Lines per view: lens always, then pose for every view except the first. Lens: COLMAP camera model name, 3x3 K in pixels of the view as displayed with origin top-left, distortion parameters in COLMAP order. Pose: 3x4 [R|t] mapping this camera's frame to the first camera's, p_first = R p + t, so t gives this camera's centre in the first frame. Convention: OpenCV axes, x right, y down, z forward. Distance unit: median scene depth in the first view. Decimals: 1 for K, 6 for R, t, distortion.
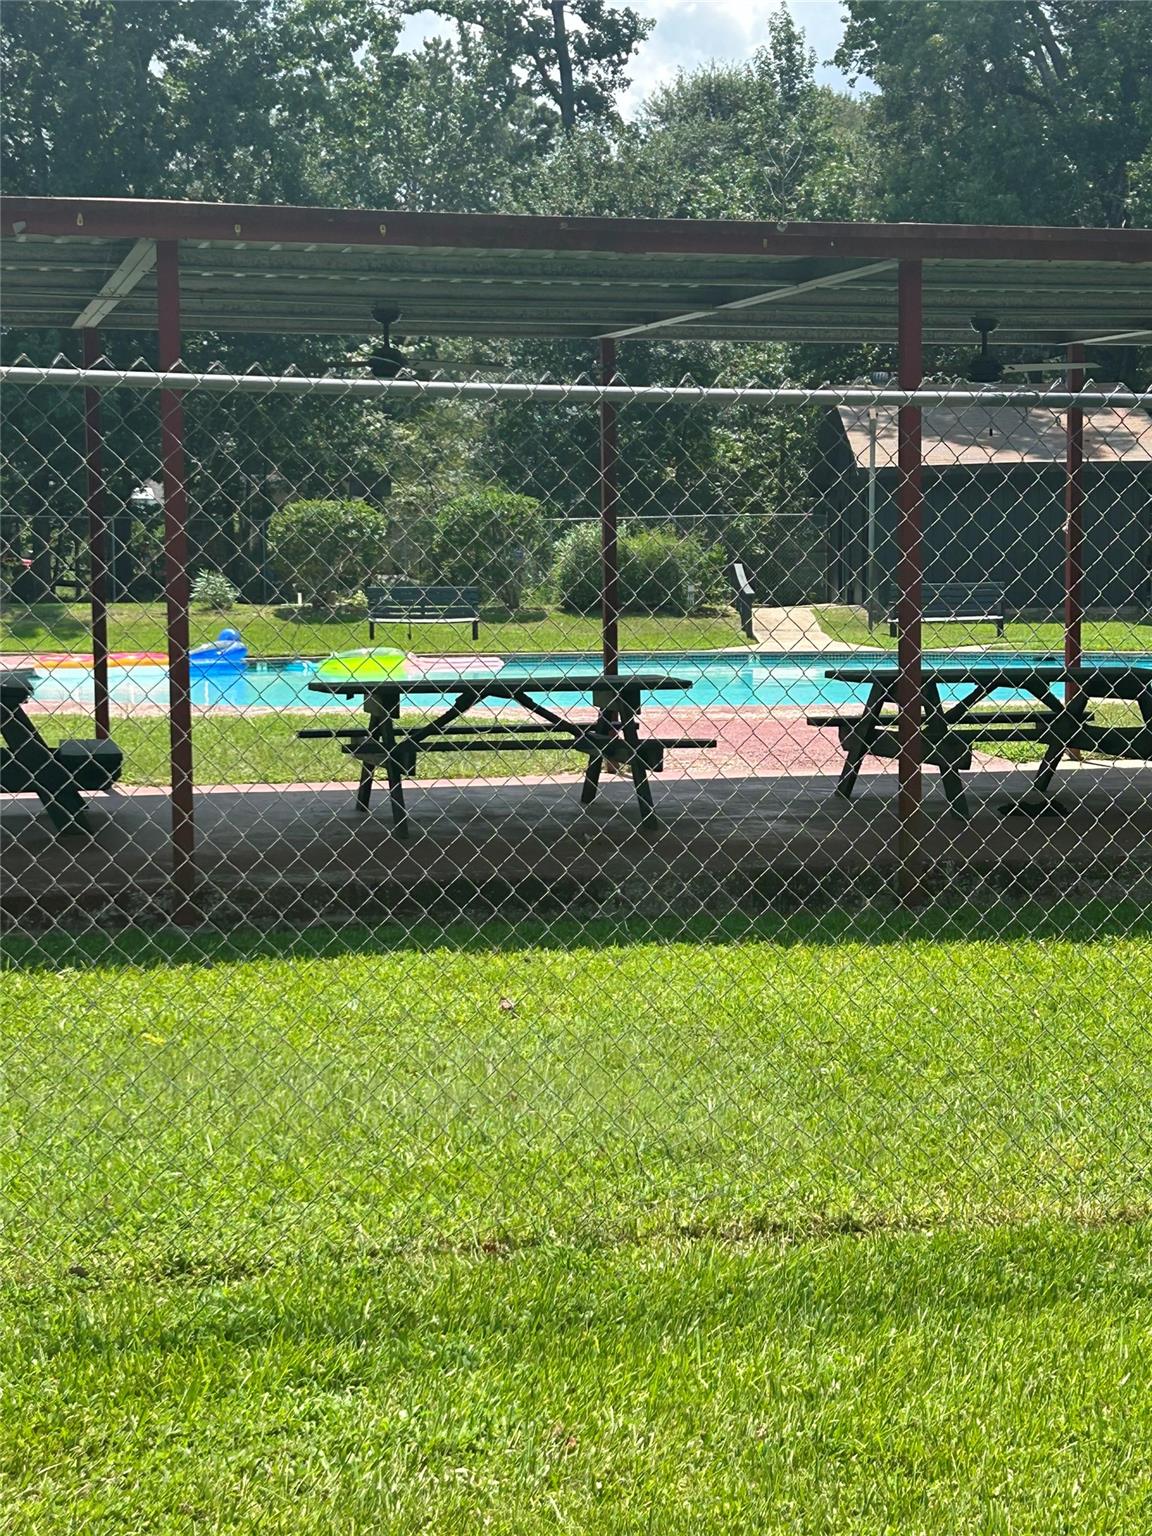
lens RADIAL K [[2480.1, 0, 576.0], [0, 2480.1, 768.0], [0, 0, 1]] dist [0.070185, 0.023501]
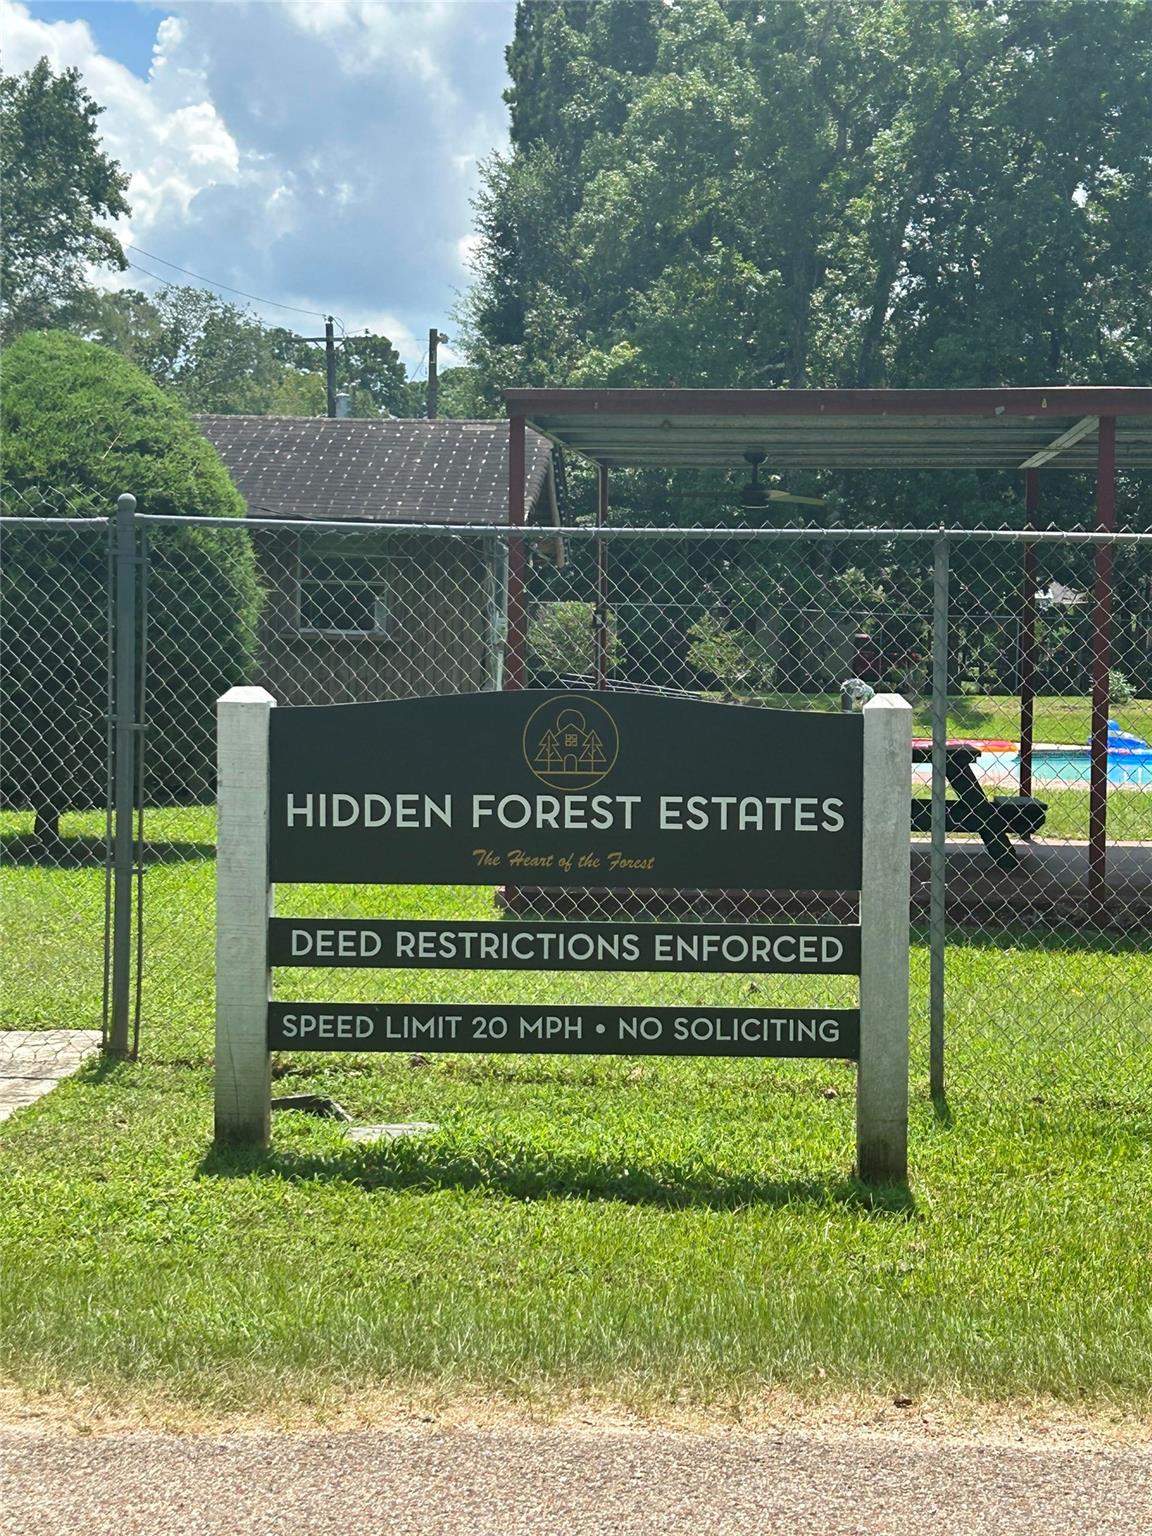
lens RADIAL K [[2480.1, 0, 576.0], [0, 2480.1, 768.0], [0, 0, 1]] dist [0.070185, 0.023501]
pose [[0.938268, 0.045599, -0.342891, 0.027601], [-0.058812, 0.997870, -0.028230, 0.024643], [0.340874, 0.046654, 0.938951, -0.281645]]
